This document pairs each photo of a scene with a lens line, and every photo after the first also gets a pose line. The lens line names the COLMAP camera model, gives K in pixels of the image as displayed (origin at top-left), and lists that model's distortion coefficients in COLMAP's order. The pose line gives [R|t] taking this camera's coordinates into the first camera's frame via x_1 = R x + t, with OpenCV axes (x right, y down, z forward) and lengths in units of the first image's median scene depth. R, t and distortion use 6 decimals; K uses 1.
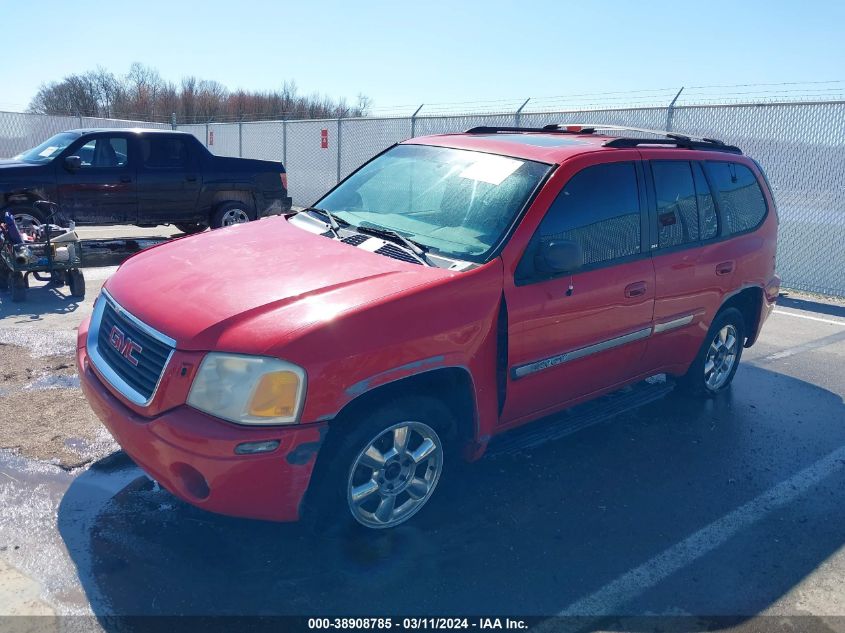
lens RADIAL K [[730.4, 0, 422.5], [0, 730.4, 316.5], [0, 0, 1]] dist [0.125556, -0.264819]
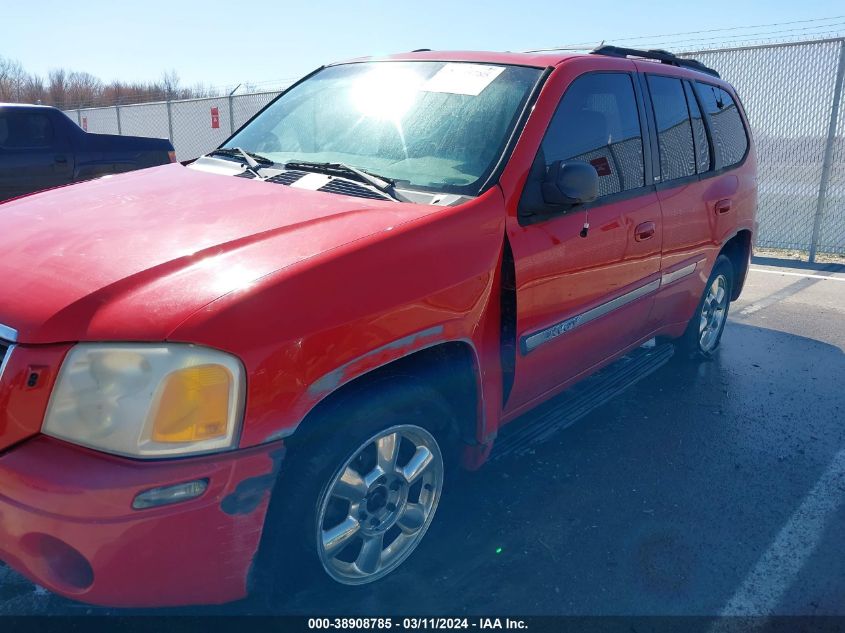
lens RADIAL K [[690.3, 0, 426.0], [0, 690.3, 321.6], [0, 0, 1]] dist [0.007455, 0.010130]
pose [[0.985525, -0.072470, 0.153259, -0.078053], [0.069858, 0.997306, 0.022367, 0.032137], [-0.154468, -0.011336, 0.987933, 0.338224]]
